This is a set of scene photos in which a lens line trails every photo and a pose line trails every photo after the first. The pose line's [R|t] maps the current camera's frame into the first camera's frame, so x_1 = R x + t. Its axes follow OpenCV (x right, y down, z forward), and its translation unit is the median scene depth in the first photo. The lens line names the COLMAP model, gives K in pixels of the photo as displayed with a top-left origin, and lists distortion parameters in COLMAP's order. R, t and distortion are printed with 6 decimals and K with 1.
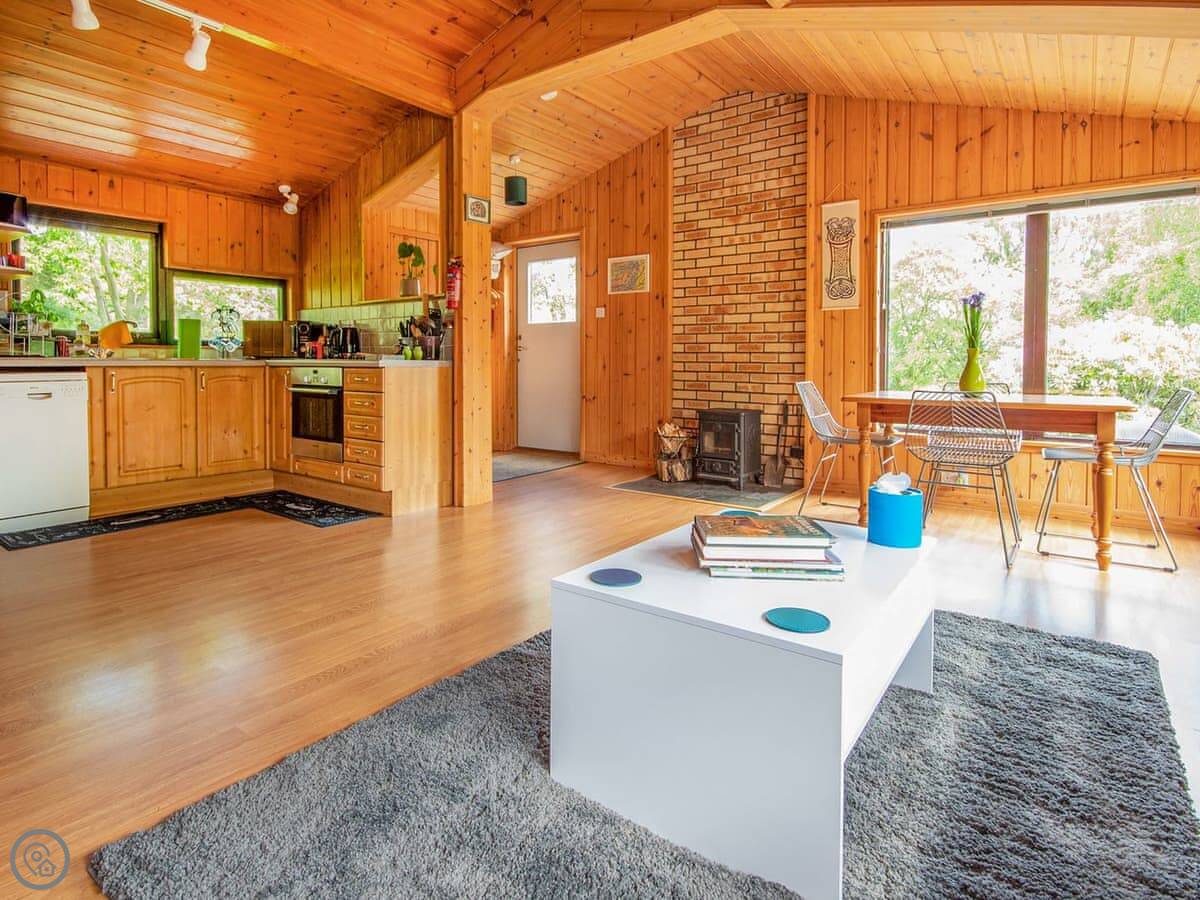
lens RADIAL K [[645.1, 0, 598.1], [0, 645.1, 452.6], [0, 0, 1]] dist [-0.002756, 0.000624]
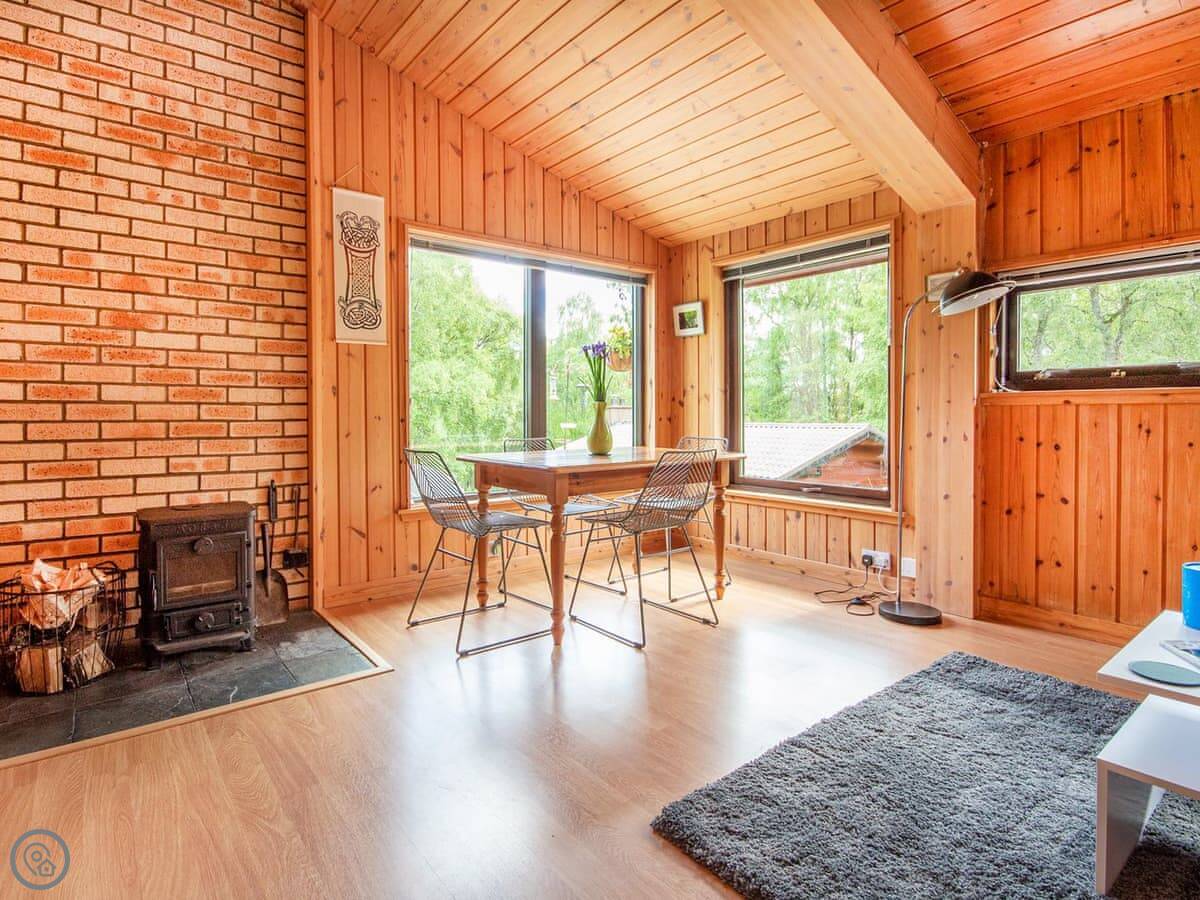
lens RADIAL K [[645.1, 0, 599.3], [0, 645.1, 444.9], [0, 0, 1]] dist [-0.002756, 0.000624]
pose [[0.262896, -0.057692, 0.963098, -0.232101], [0.134733, 0.990625, 0.022563, -0.090654], [-0.955370, 0.123829, 0.268204, 0.557988]]
